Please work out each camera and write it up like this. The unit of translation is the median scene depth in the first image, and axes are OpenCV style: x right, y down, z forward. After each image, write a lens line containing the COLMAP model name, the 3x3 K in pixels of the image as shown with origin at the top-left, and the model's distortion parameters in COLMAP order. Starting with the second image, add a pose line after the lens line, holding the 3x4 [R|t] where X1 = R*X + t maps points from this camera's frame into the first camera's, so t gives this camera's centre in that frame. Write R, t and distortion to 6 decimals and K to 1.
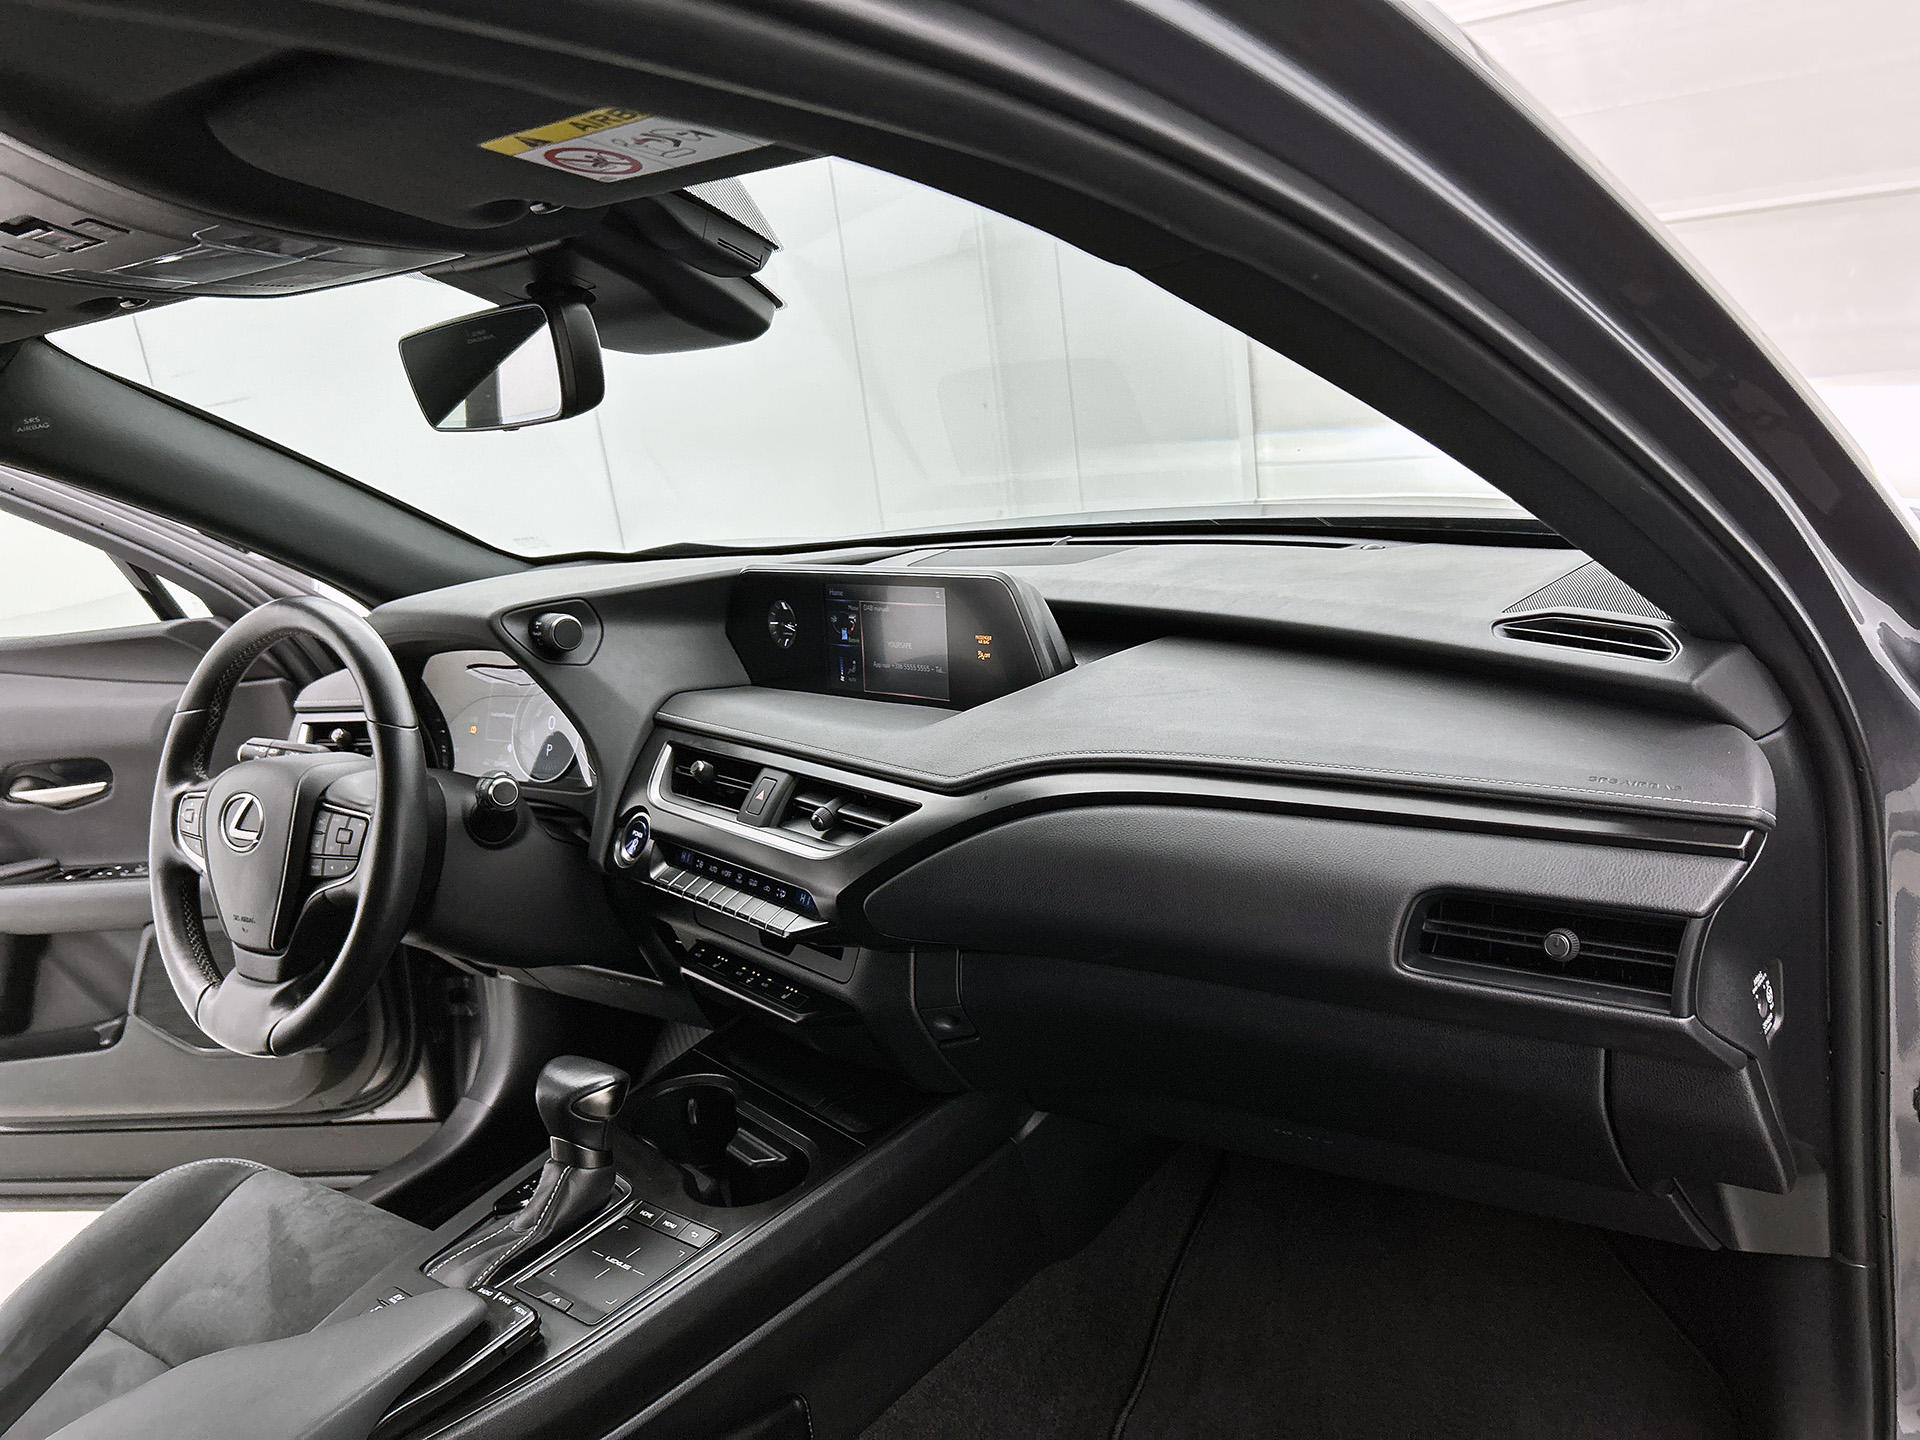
lens RADIAL K [[1450.8, 0, 977.9], [0, 1450.8, 715.7], [0, 0, 1]] dist [0.059478, -0.084794]
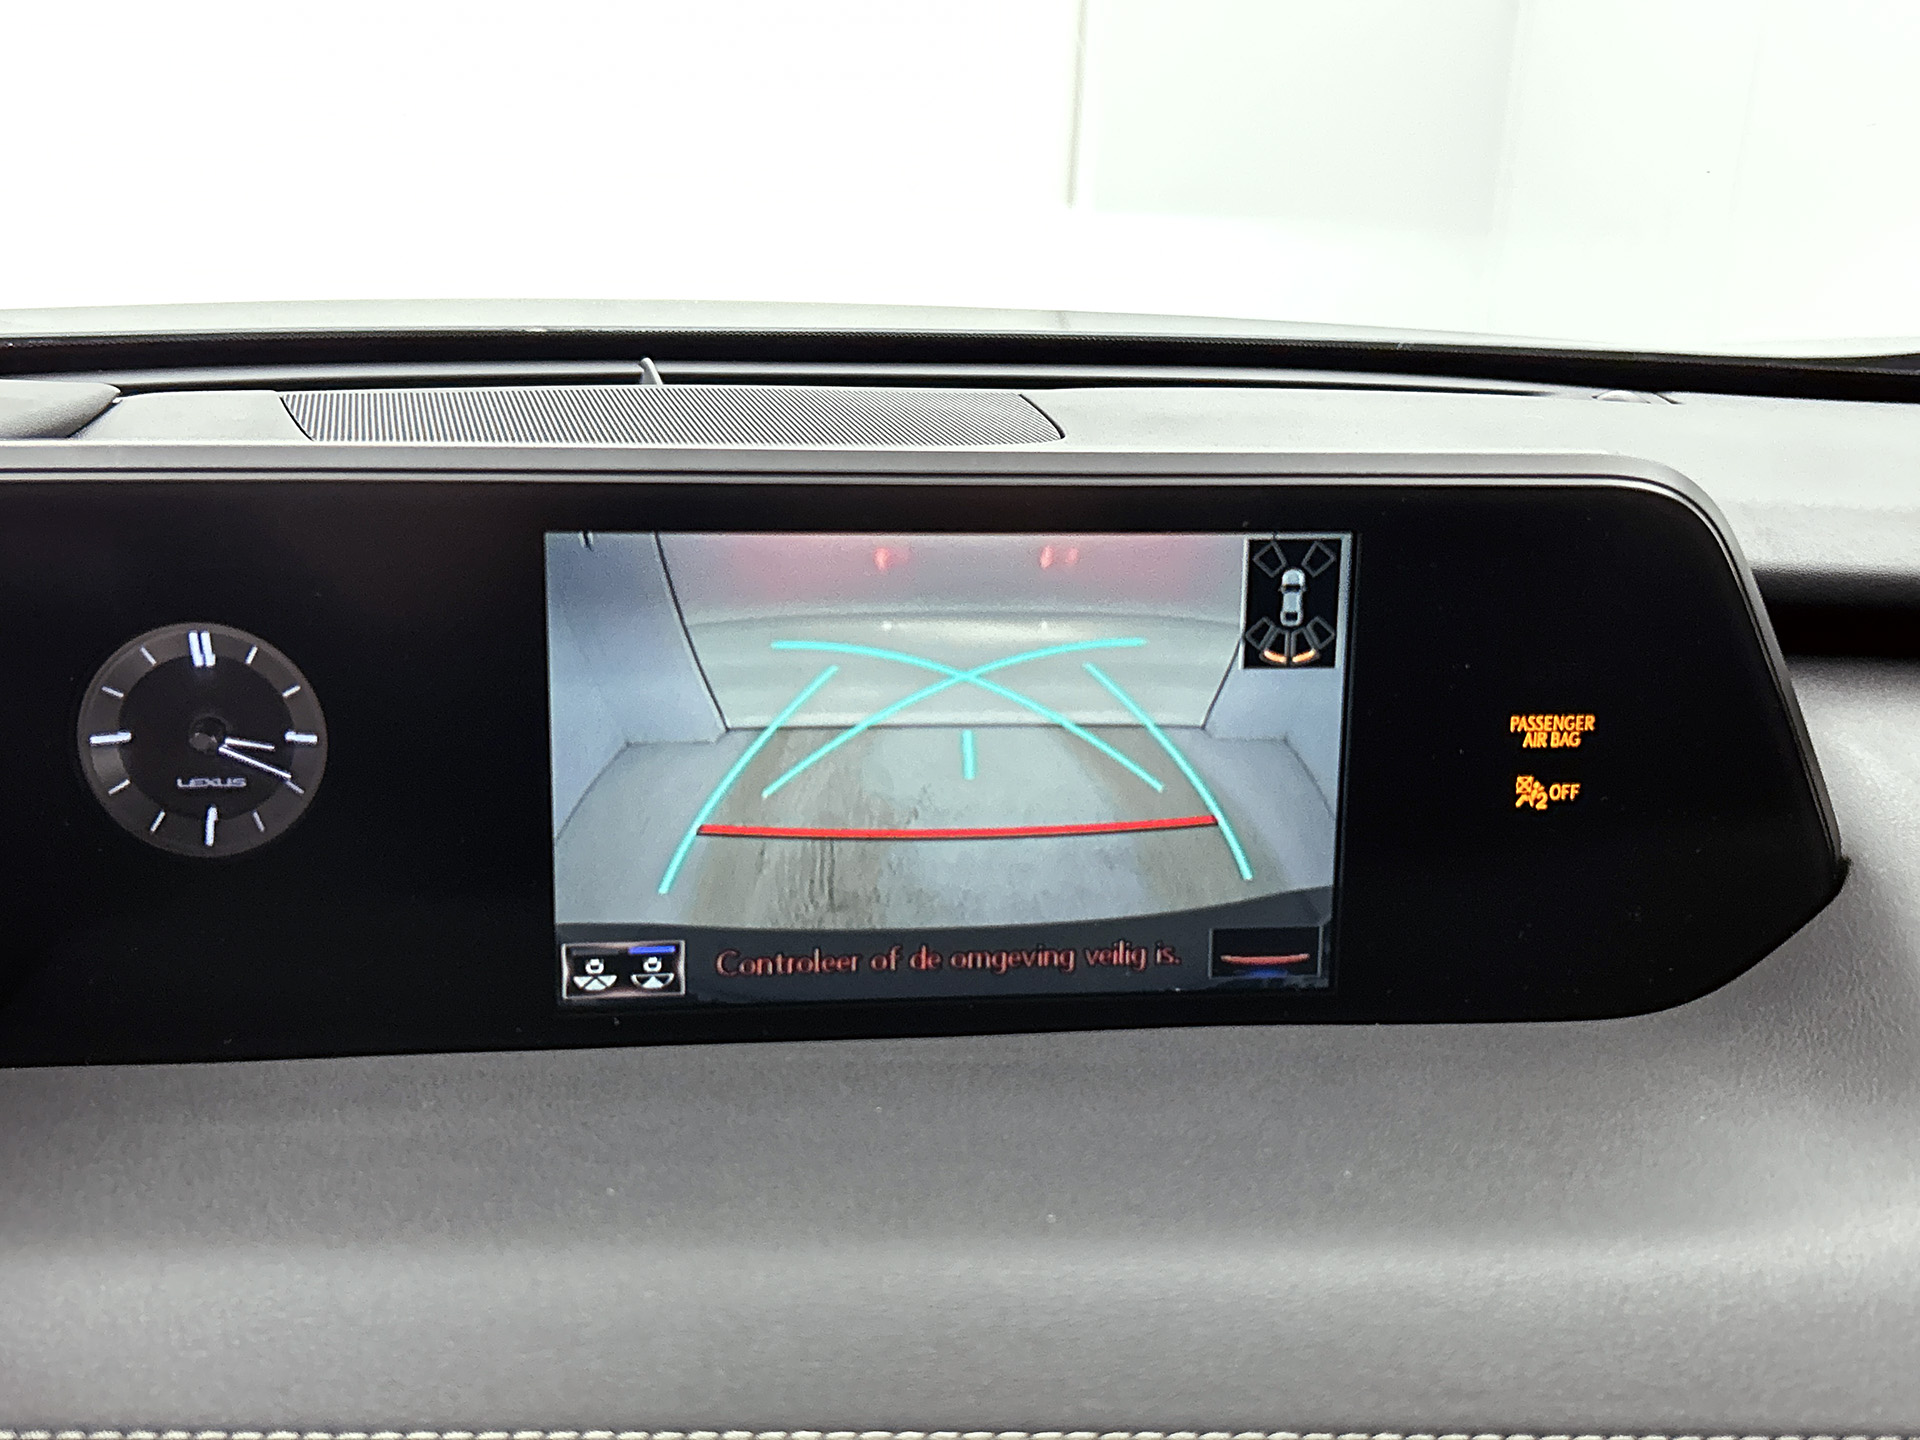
lens RADIAL K [[1959.9, 0, 960.0], [0, 1959.9, 720.0], [0, 0, 1]] dist [0.072127, -0.158745]
pose [[0.631425, -0.108518, 0.767806, -0.291220], [0.091161, 0.993681, 0.065474, -0.078215], [-0.770060, 0.028652, 0.637328, 0.785470]]
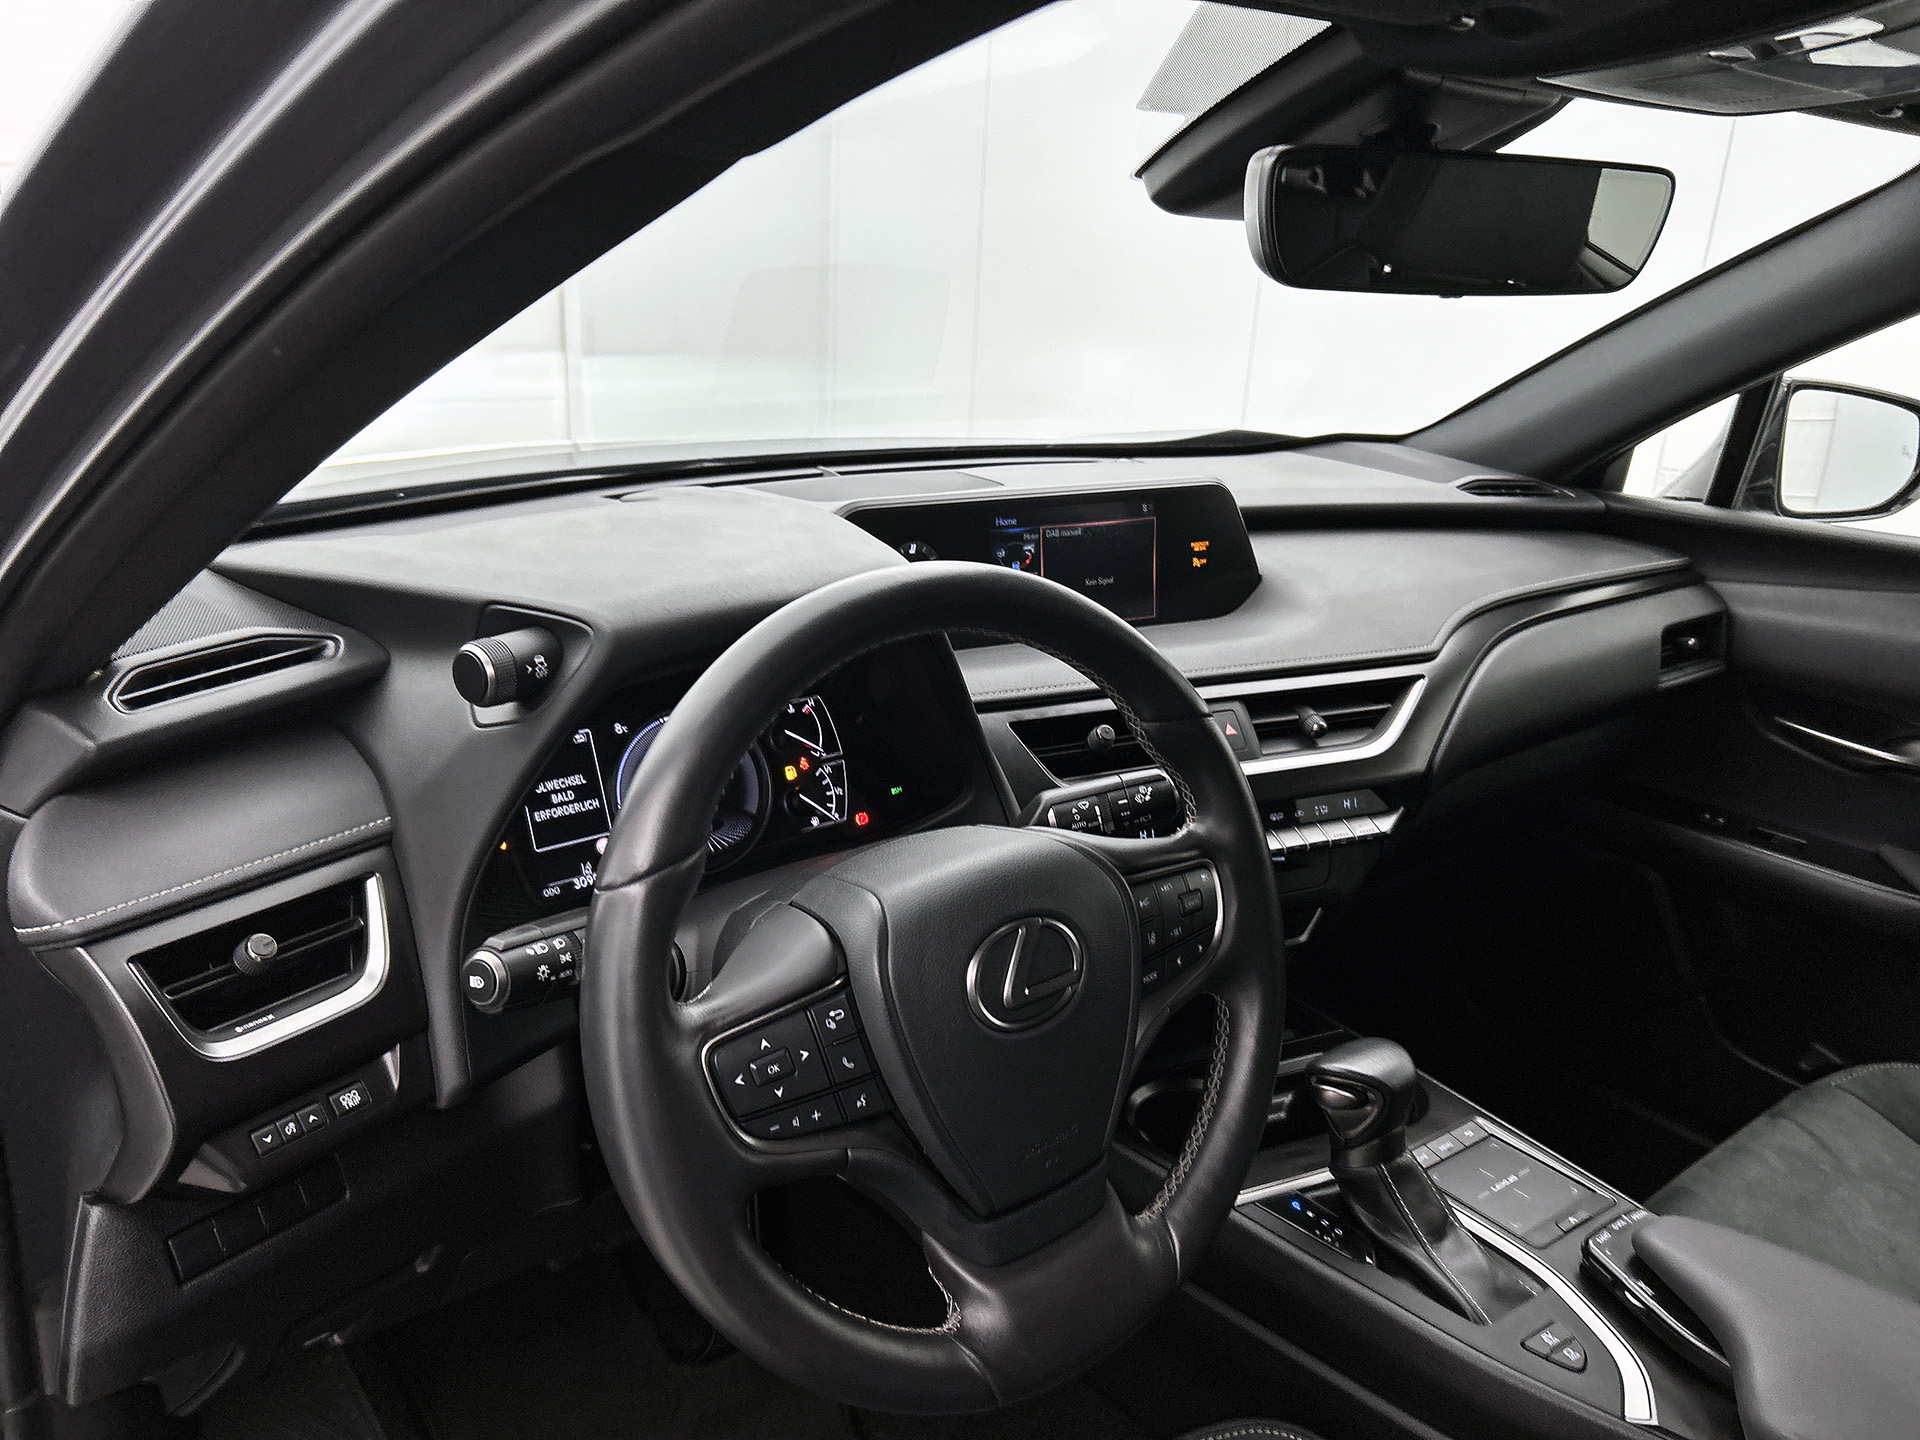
lens RADIAL K [[1408.6, 0, 975.3], [0, 1408.6, 722.8], [0, 0, 1]] dist [0.050843, -0.085125]
pose [[0.295569, -0.184413, 0.937353, -0.905194], [0.176491, 0.974842, 0.136137, -0.085932], [-0.938877, 0.125196, 0.320680, 0.770783]]
